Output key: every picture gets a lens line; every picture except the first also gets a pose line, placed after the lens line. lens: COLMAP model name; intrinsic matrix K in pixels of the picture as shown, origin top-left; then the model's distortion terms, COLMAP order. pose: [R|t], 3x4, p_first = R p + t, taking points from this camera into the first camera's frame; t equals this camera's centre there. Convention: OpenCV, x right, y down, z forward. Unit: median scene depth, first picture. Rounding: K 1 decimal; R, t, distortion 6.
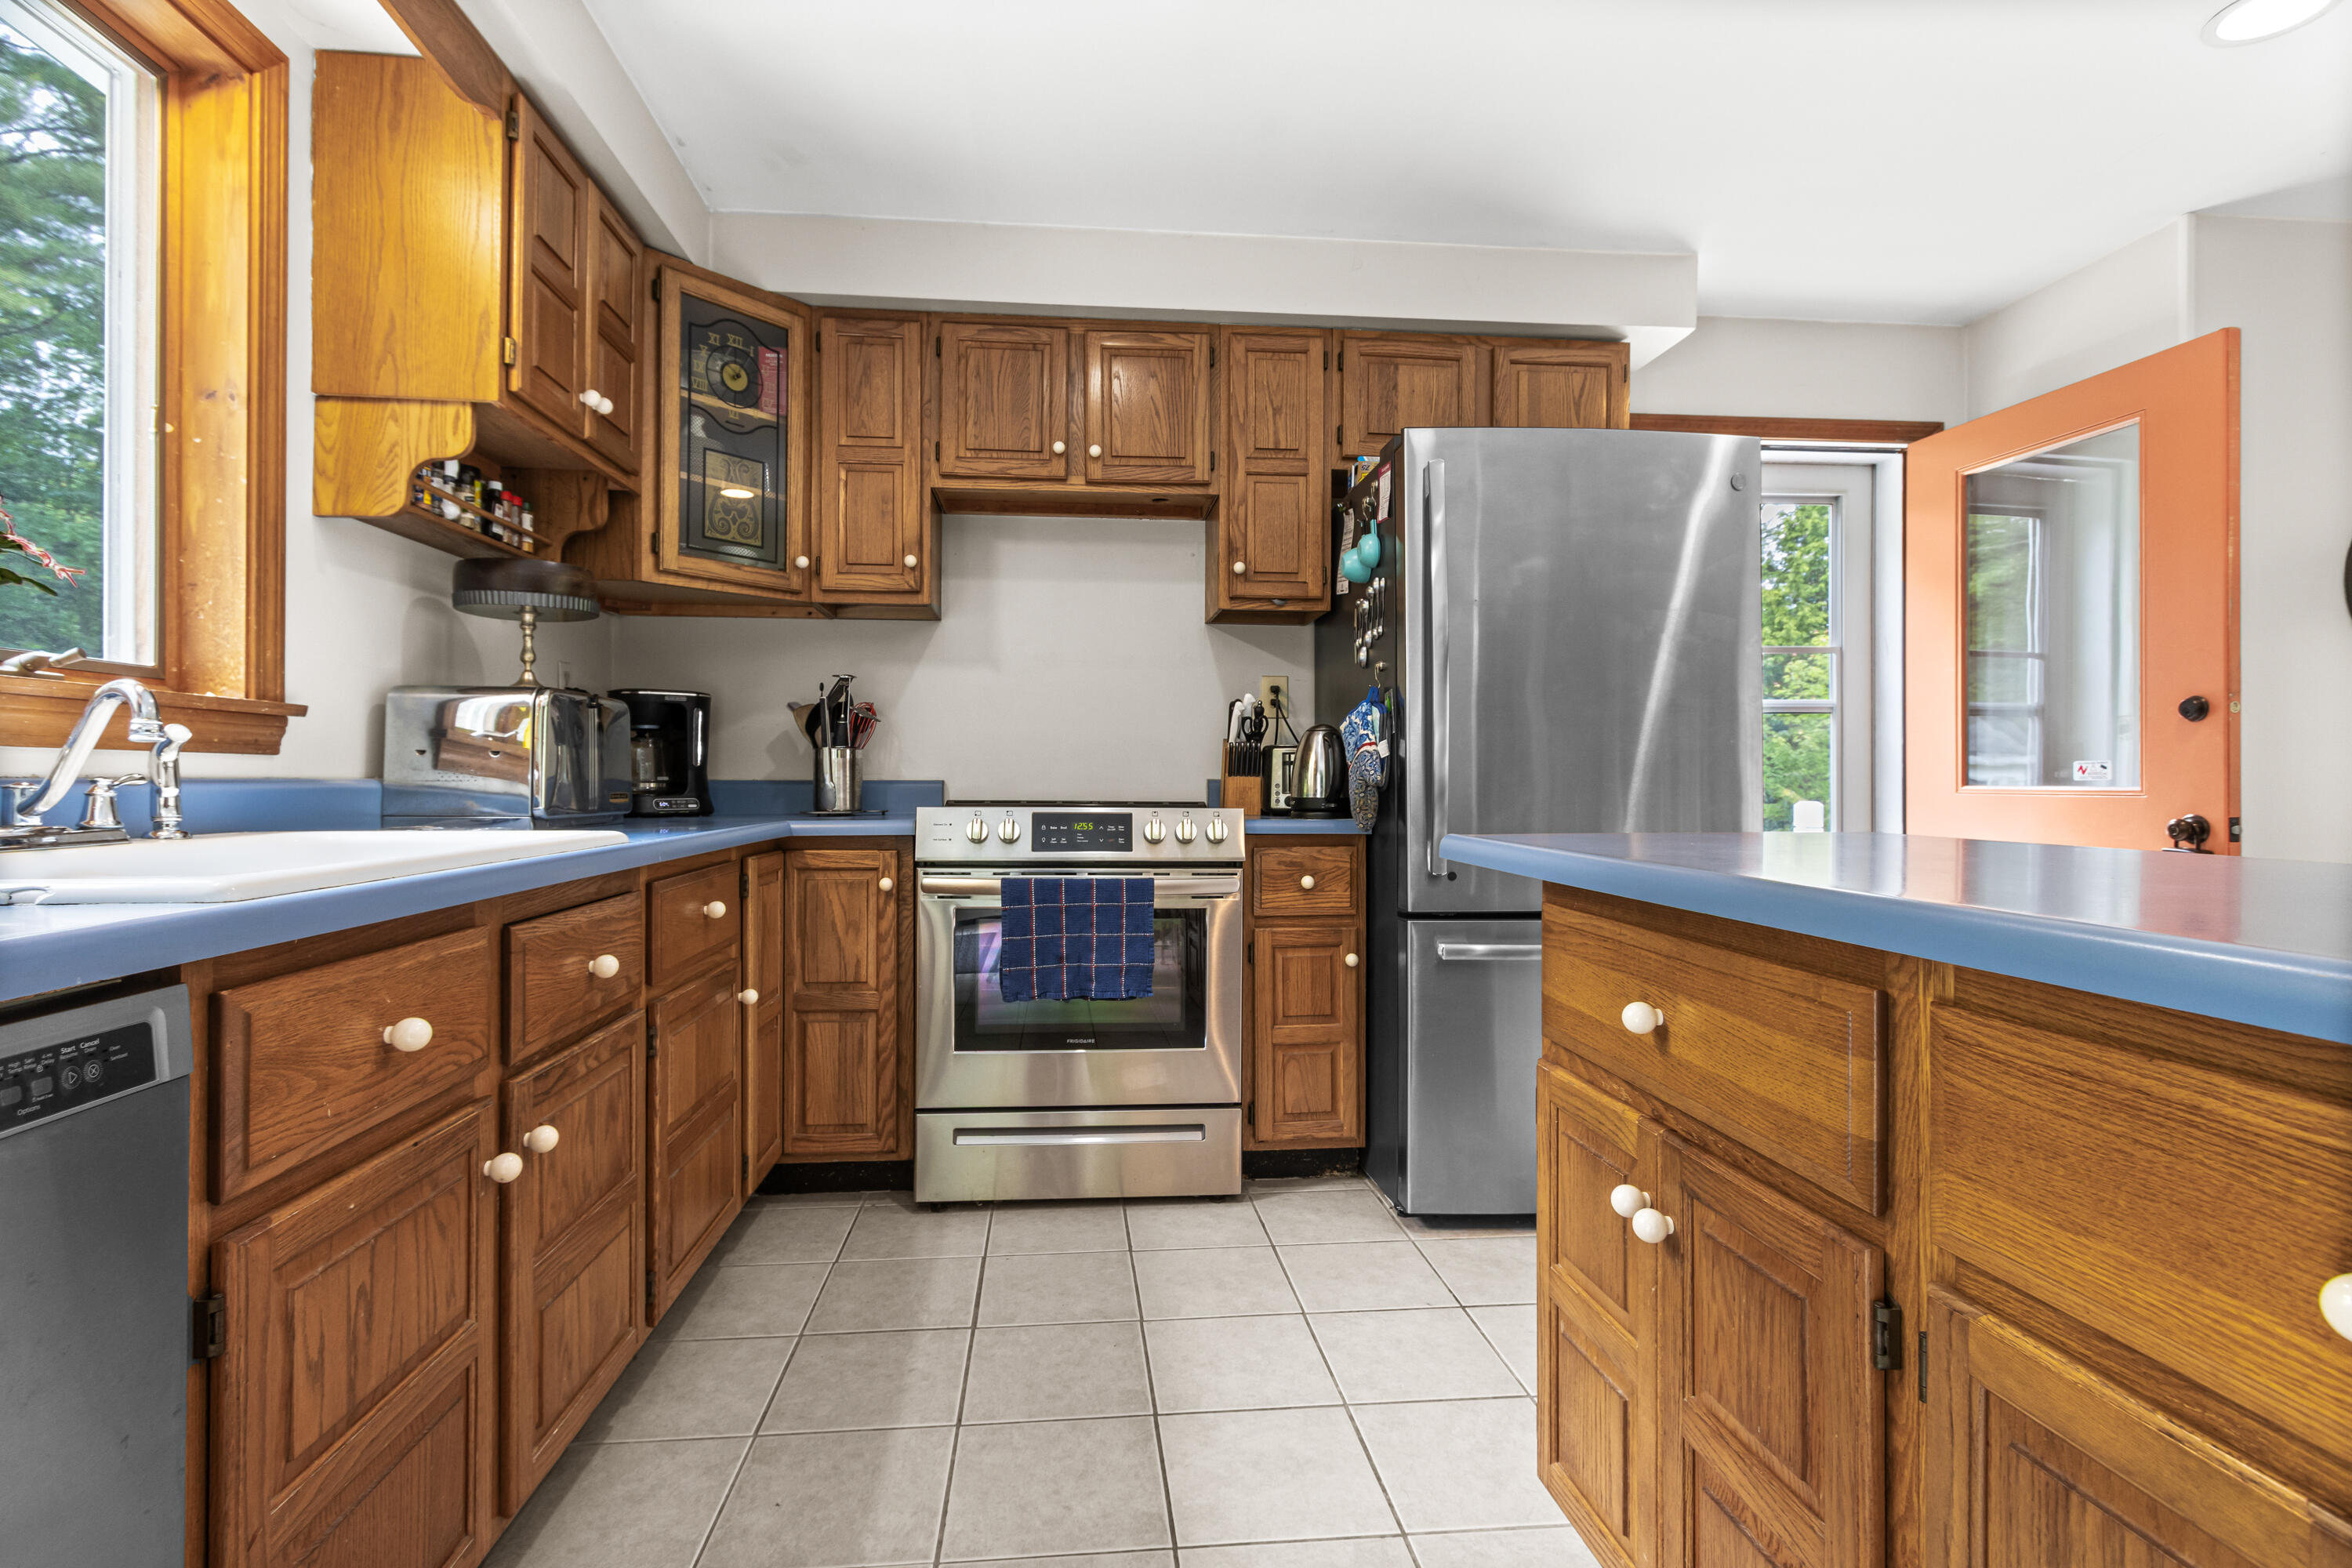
lens RADIAL K [[1117.1, 0, 1162.6], [0, 1117.1, 781.8], [0, 0, 1]] dist [0.003574, -0.000456]
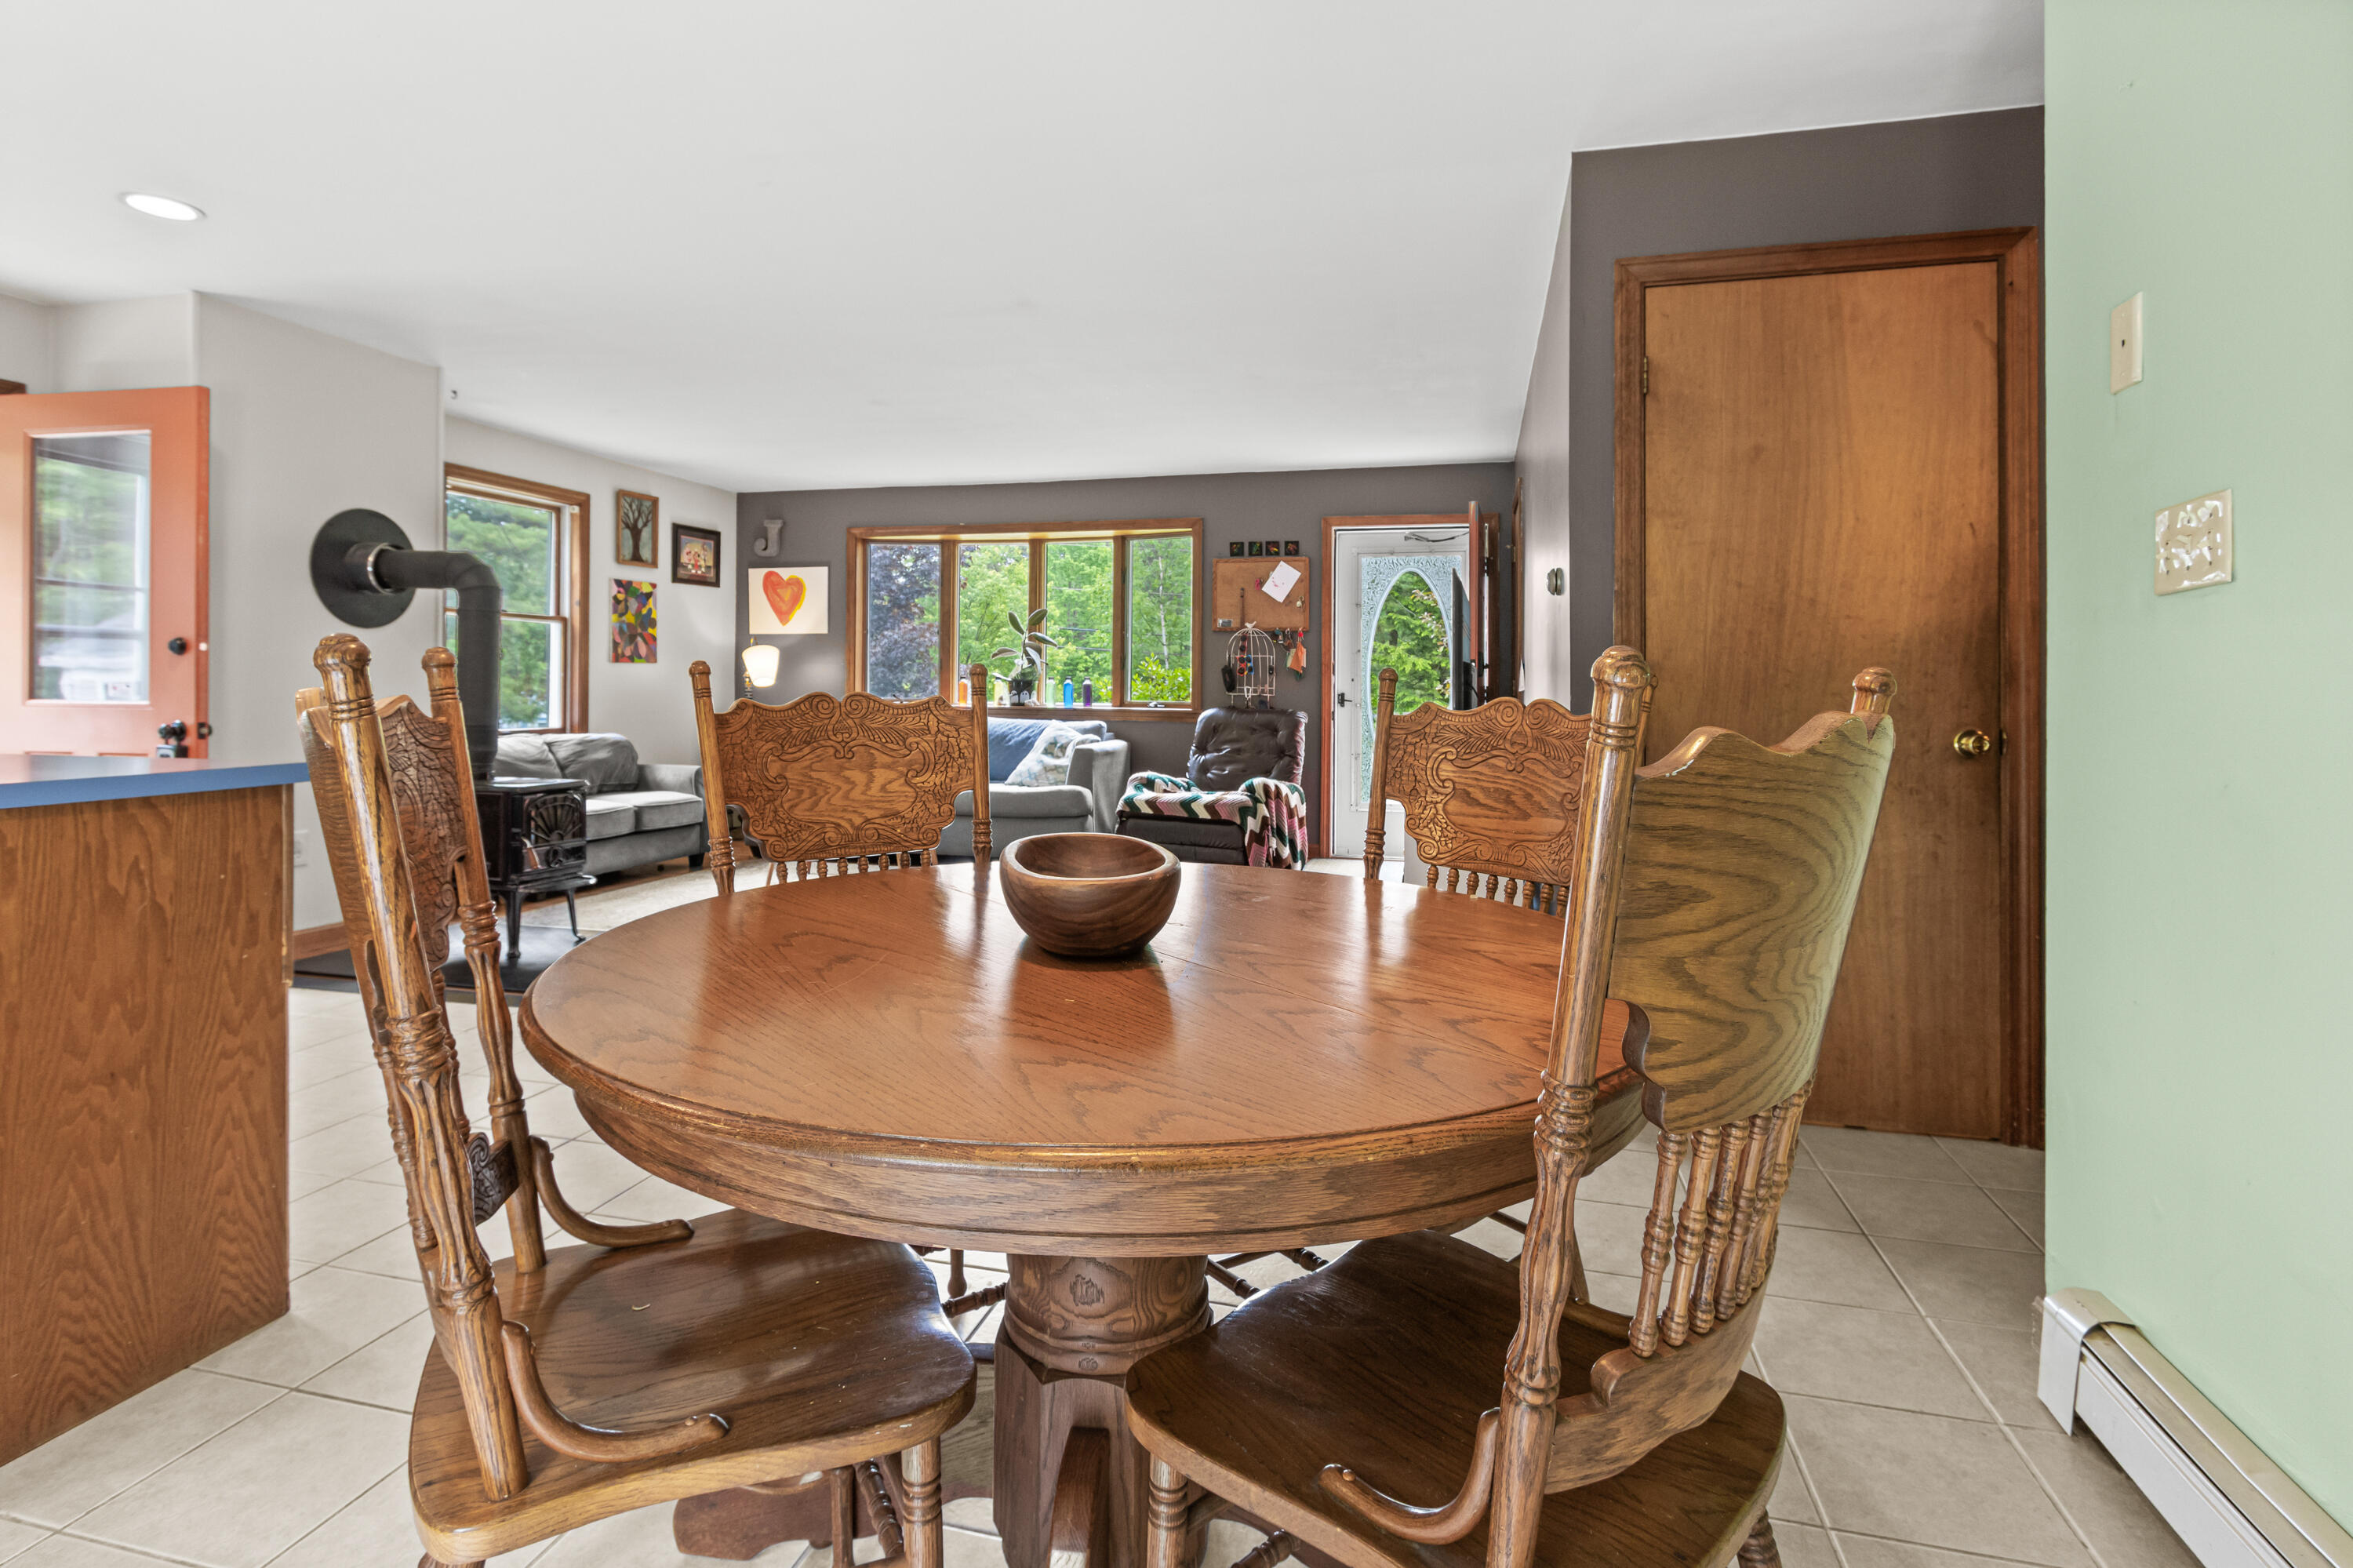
lens RADIAL K [[1177.4, 0, 1149.1], [0, 1177.4, 690.9], [0, 0, 1]] dist [-0.001181, -0.000396]
pose [[0.342937, 0.000570, 0.939358, -0.060966], [-0.007845, 0.999967, 0.002257, -0.022798], [-0.939325, -0.008143, 0.342930, -0.696372]]
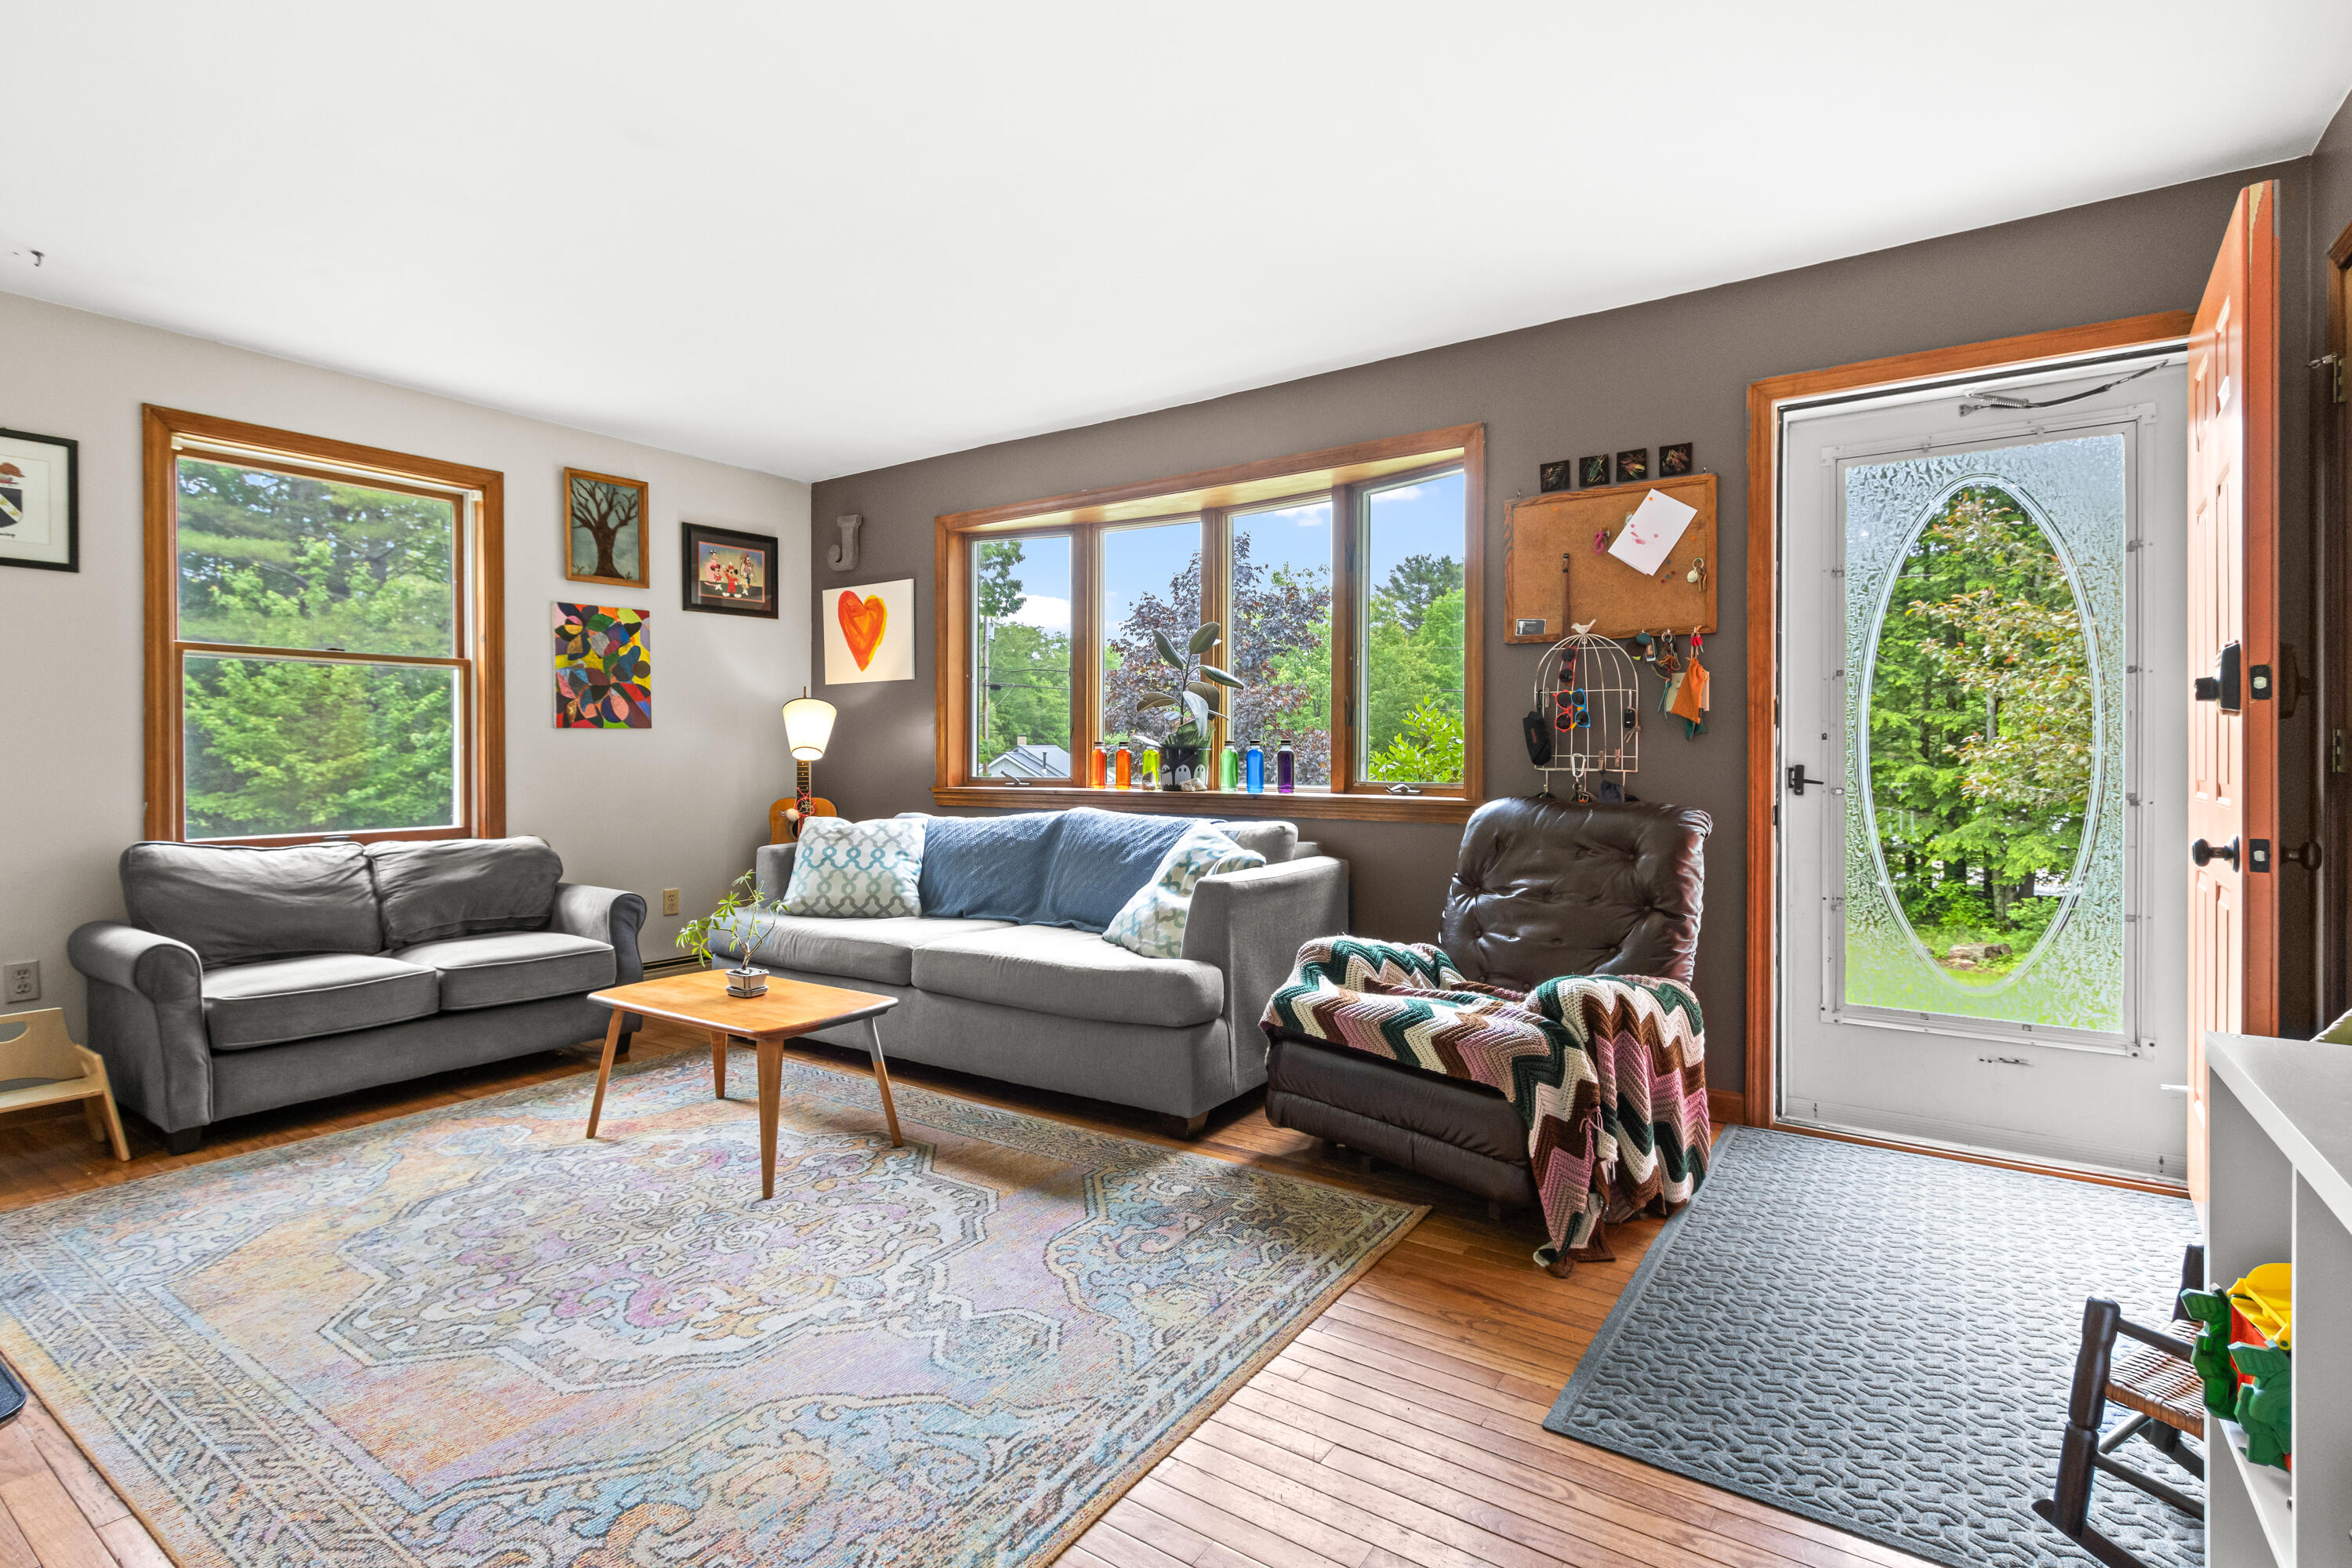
lens RADIAL K [[1120.4, 0, 1158.9], [0, 1120.4, 767.6], [0, 0, 1]] dist [0.004305, -0.001010]
pose [[0.641432, -0.011552, 0.767093, 1.398014], [0.002906, 0.999916, 0.012628, -0.030862], [-0.767175, -0.005871, 0.641411, -0.405763]]
